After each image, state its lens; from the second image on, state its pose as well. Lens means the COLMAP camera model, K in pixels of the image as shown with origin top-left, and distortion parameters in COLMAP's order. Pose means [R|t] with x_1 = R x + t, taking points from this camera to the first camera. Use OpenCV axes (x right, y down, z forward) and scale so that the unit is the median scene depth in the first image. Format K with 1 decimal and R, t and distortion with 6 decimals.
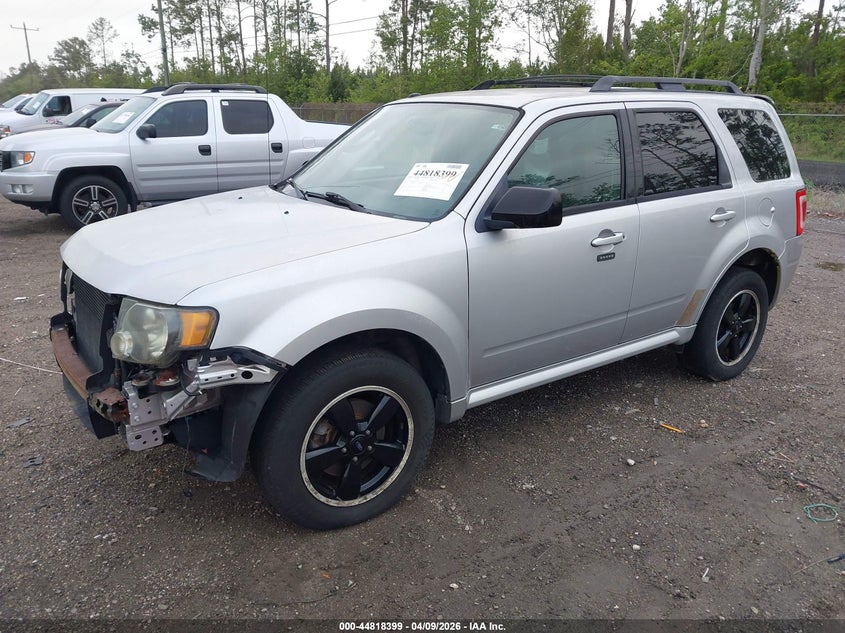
lens RADIAL K [[691.5, 0, 426.2], [0, 691.5, 316.3], [0, 0, 1]] dist [-0.002227, -0.002396]
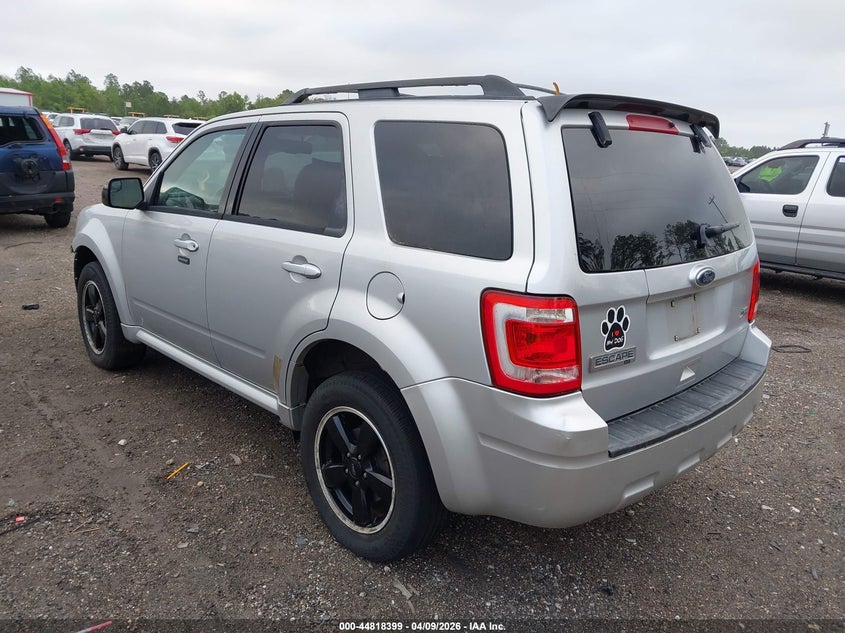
lens RADIAL K [[691.5, 0, 426.2], [0, 691.5, 316.3], [0, 0, 1]] dist [-0.002227, -0.002396]
pose [[0.107557, 0.223831, -0.968675, 0.510134], [-0.331207, 0.926738, 0.177365, -0.119458], [0.937408, 0.301755, 0.173812, 0.458245]]
